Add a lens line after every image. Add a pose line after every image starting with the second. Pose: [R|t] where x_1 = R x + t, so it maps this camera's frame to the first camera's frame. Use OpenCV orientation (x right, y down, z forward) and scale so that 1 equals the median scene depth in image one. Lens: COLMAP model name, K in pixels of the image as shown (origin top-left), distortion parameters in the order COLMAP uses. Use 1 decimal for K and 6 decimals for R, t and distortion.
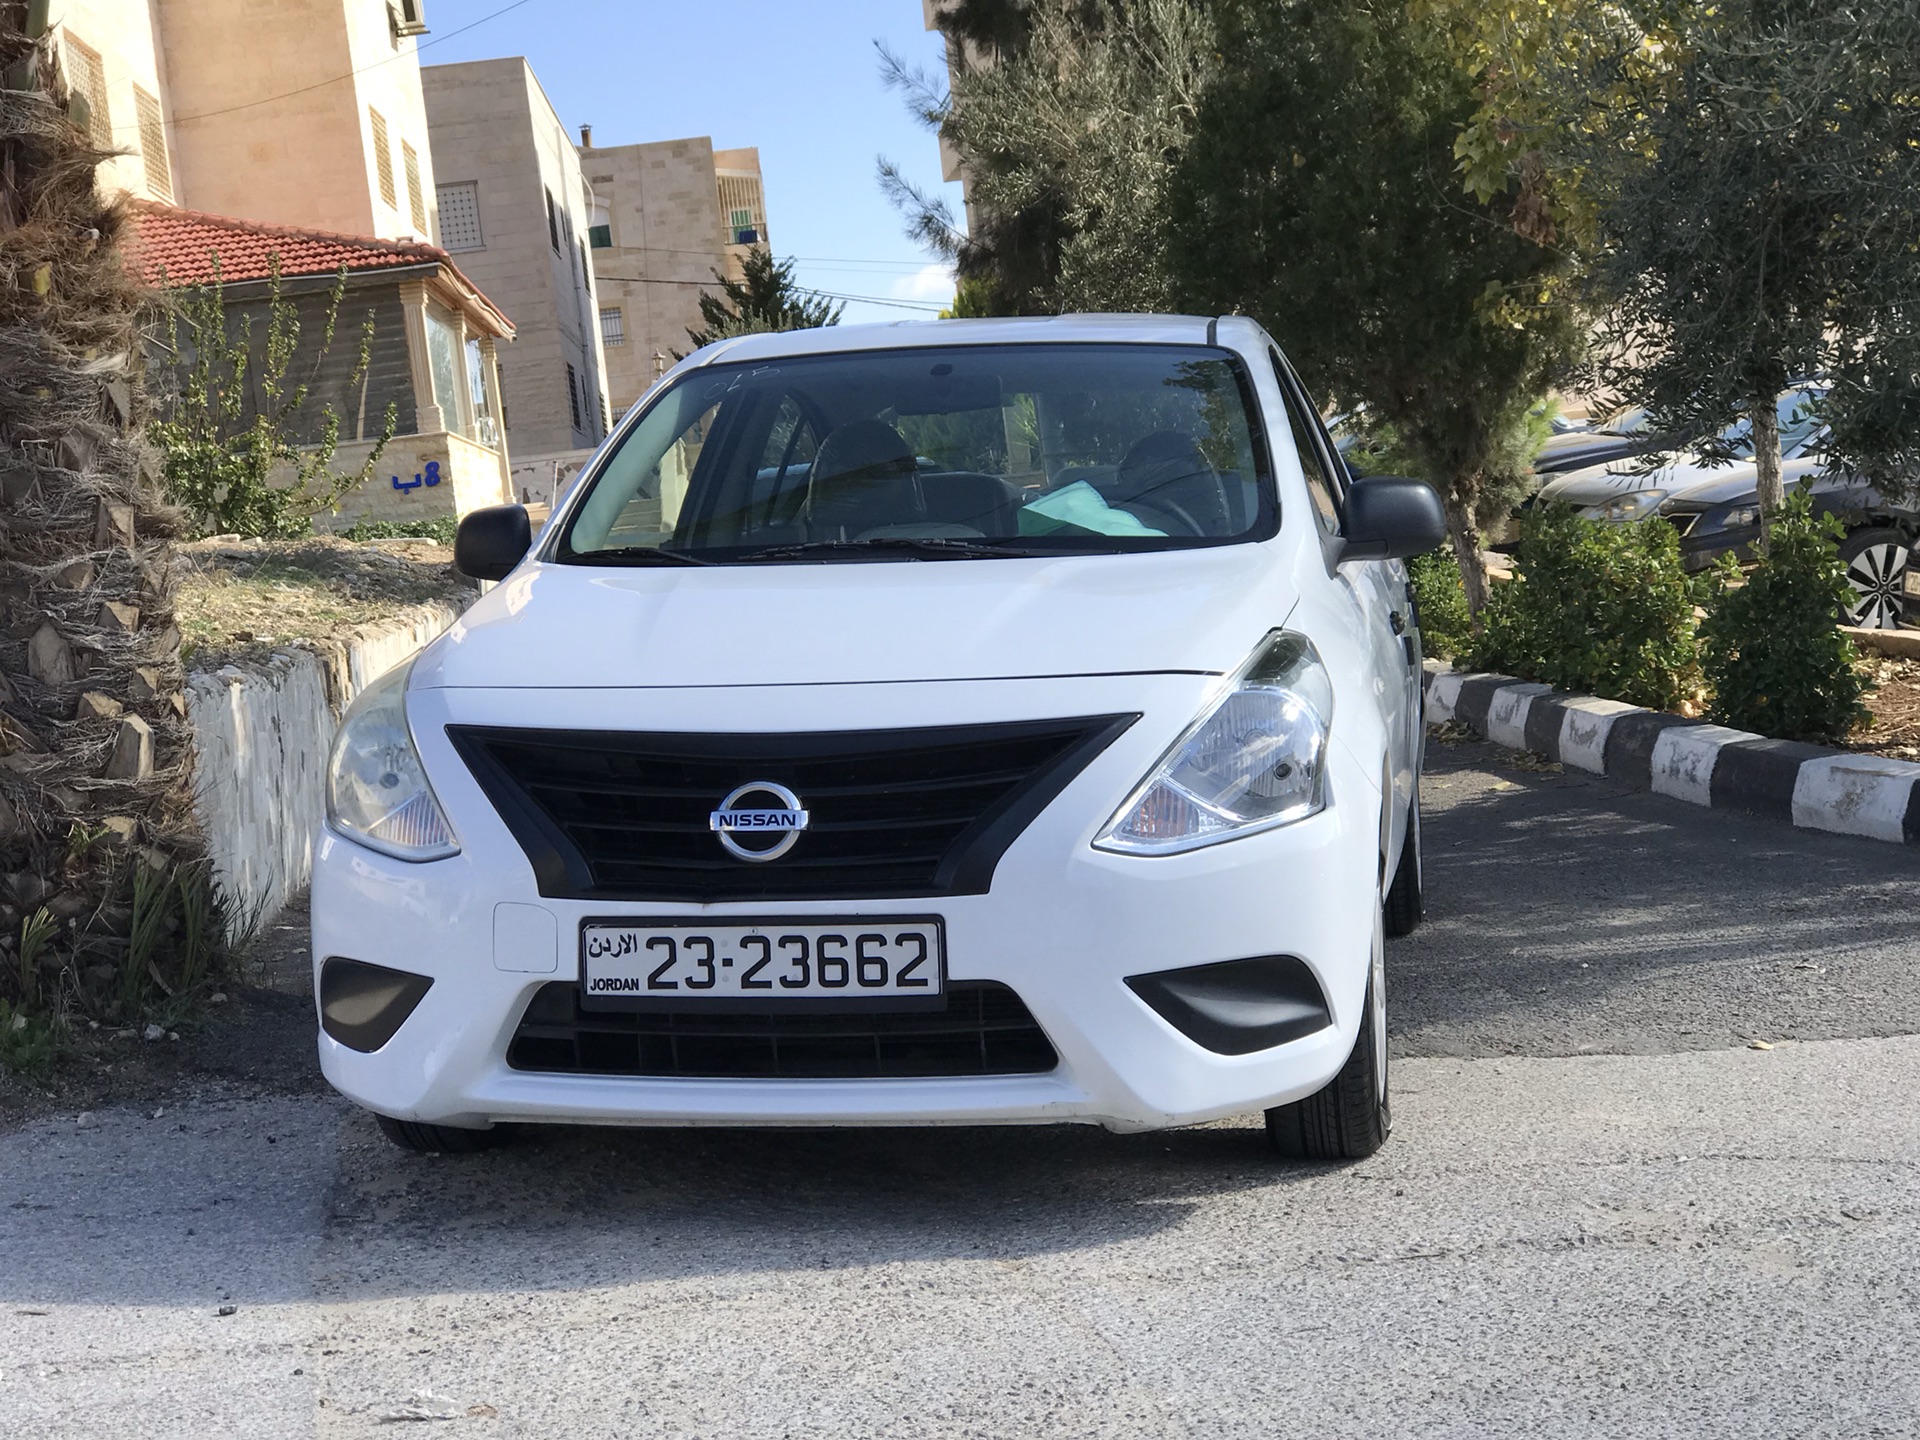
lens RADIAL K [[3076.1, 0, 958.2], [0, 3076.1, 704.9], [0, 0, 1]] dist [0.059793, 0.000000]
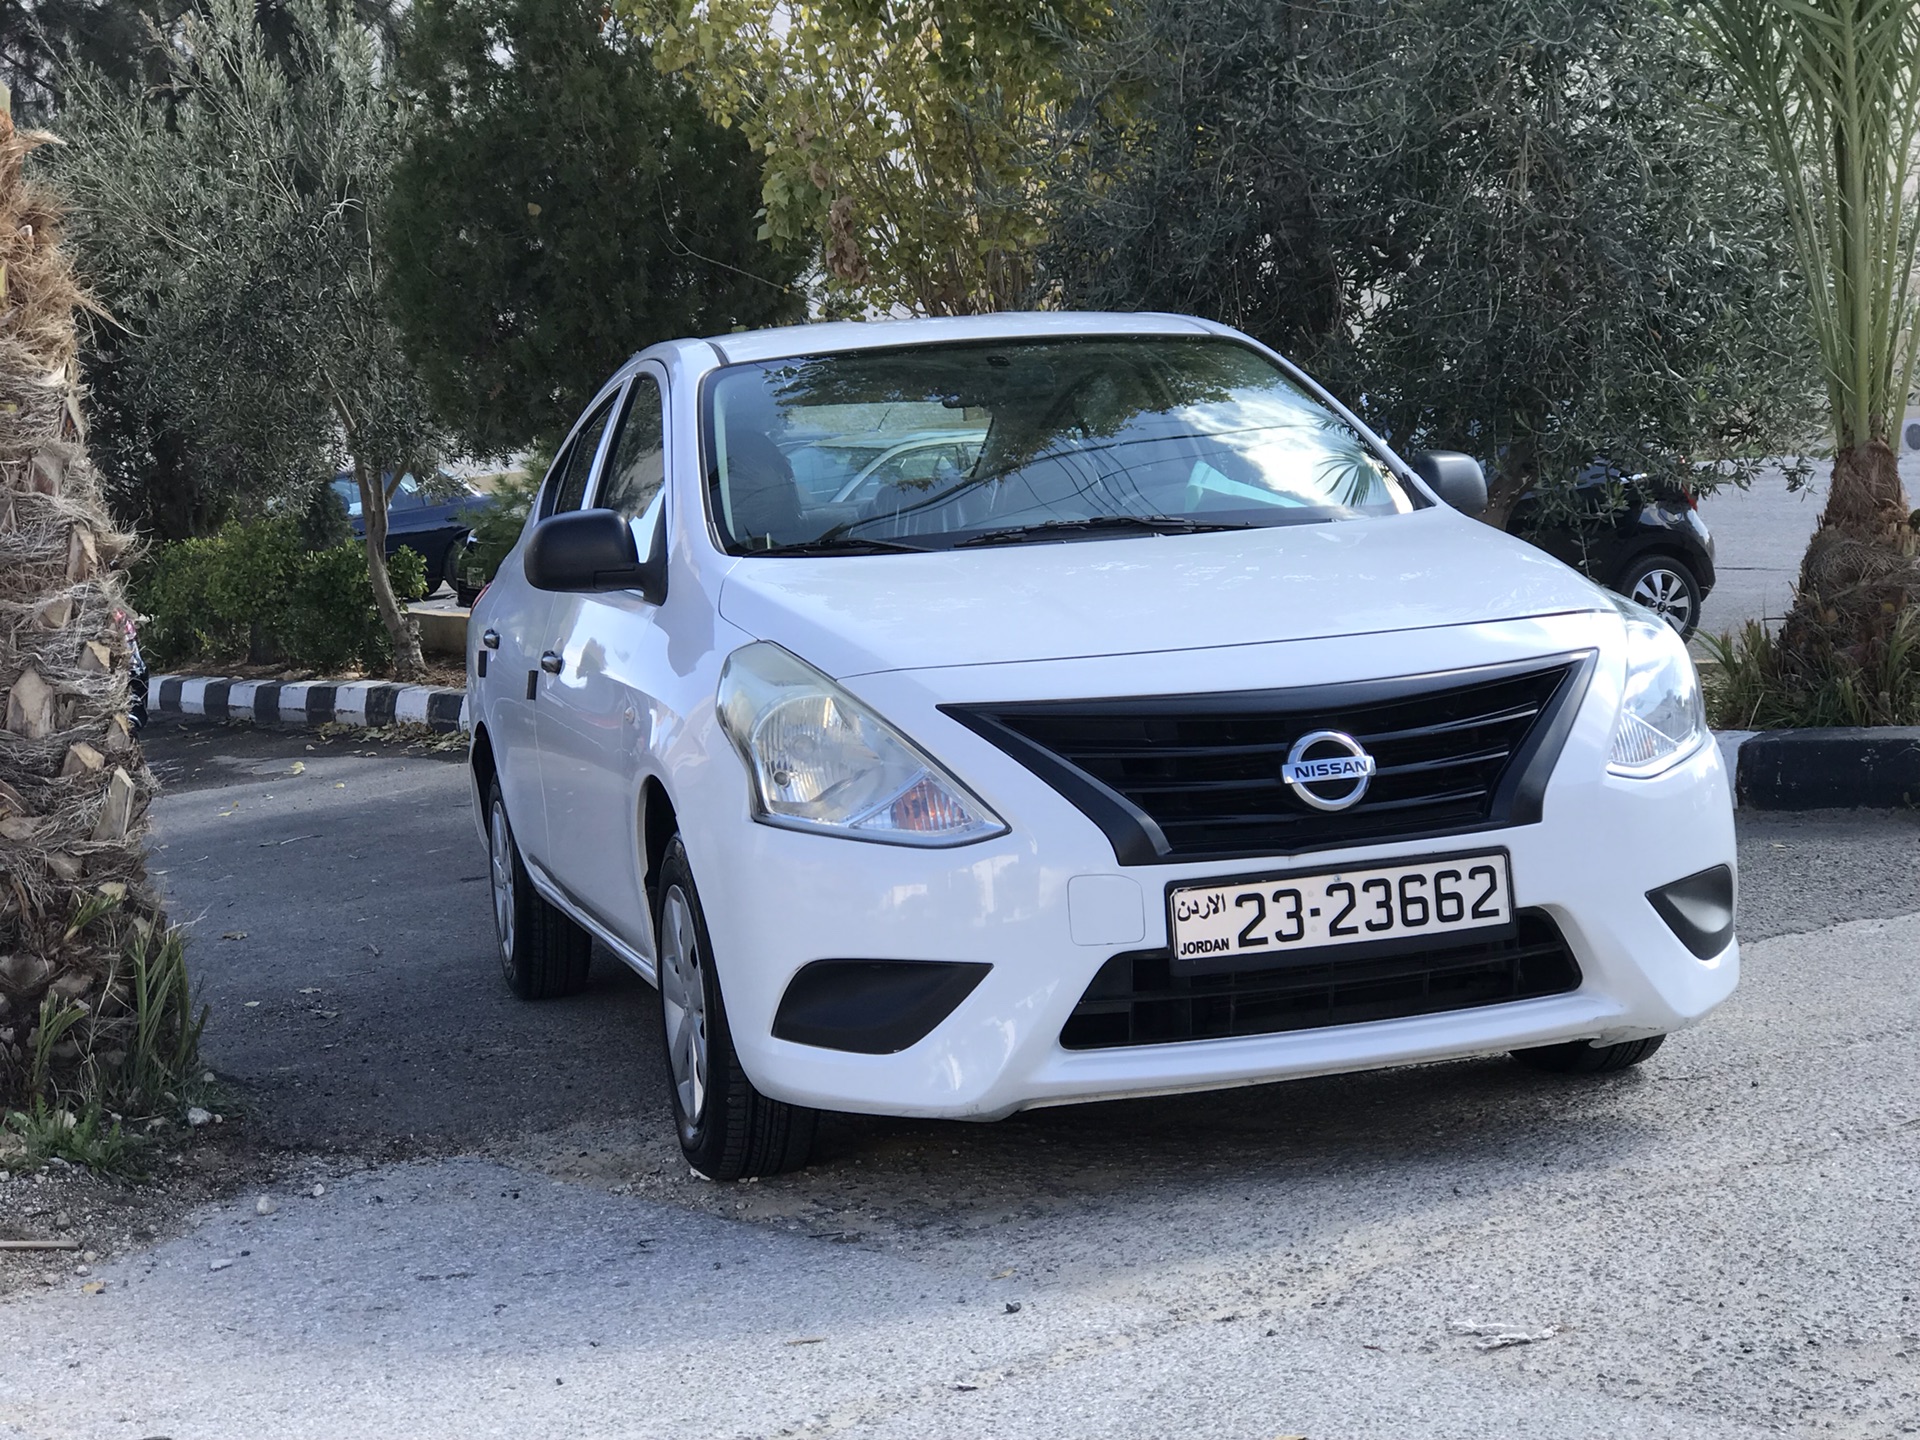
lens RADIAL K [[3076.1, 0, 959.6], [0, 3076.1, 718.0], [0, 0, 1]] dist [0.059793, 0.000000]
pose [[0.908769, -0.064239, 0.412326, -0.584570], [0.073255, 0.997295, -0.006080, 0.017370], [-0.410820, 0.035731, 0.911016, 0.122872]]
